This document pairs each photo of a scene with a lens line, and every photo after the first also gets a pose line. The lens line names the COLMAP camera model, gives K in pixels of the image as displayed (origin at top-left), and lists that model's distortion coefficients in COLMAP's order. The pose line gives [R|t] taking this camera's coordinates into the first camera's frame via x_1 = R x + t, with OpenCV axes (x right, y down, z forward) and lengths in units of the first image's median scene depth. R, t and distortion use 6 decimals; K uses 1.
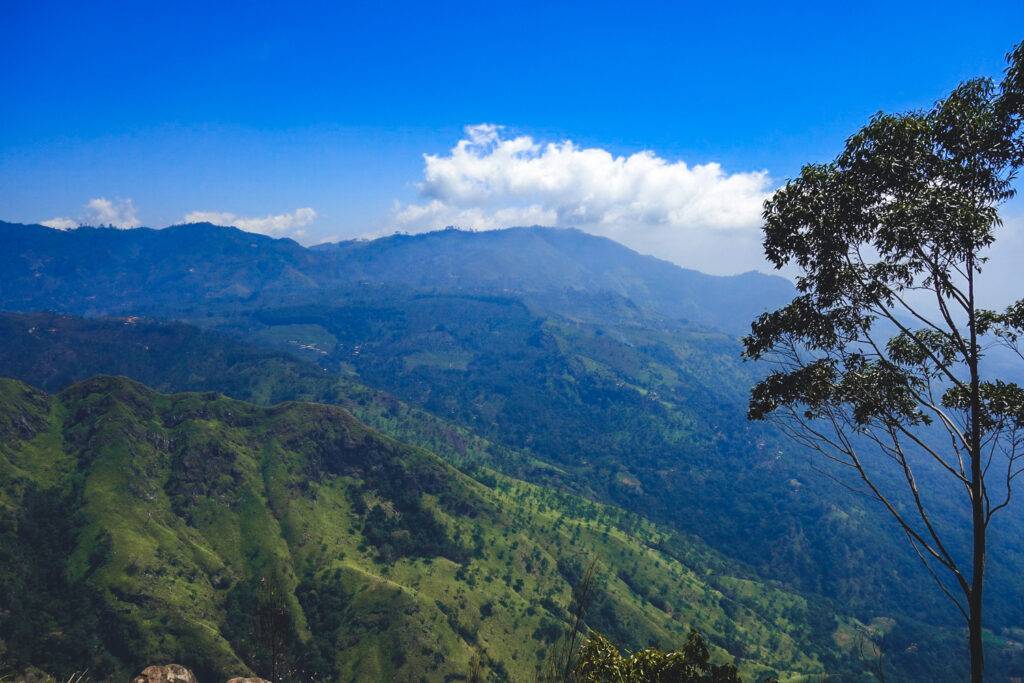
lens RADIAL K [[797.4, 0, 503.0], [0, 797.4, 338.6], [0, 0, 1]] dist [-0.006081, -0.003901]
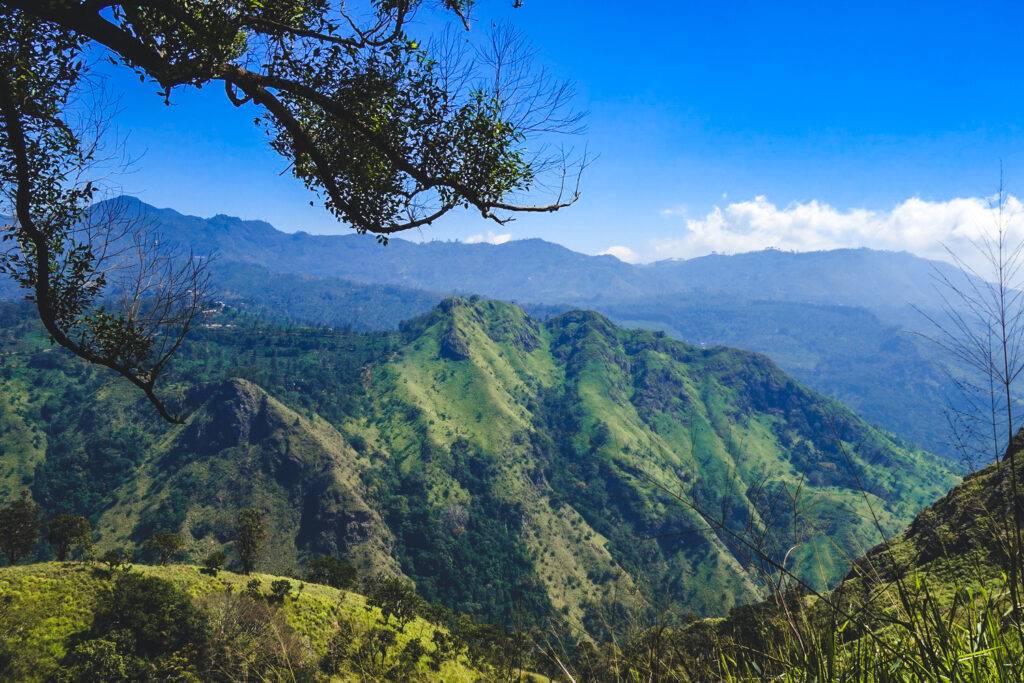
lens RADIAL K [[797.4, 0, 491.3], [0, 797.4, 344.1], [0, 0, 1]] dist [-0.006081, -0.003901]
pose [[0.941119, 0.058581, -0.332962, -0.204827], [-0.073093, 0.996837, -0.031213, 0.141749], [0.330080, 0.053712, 0.942423, -0.201570]]
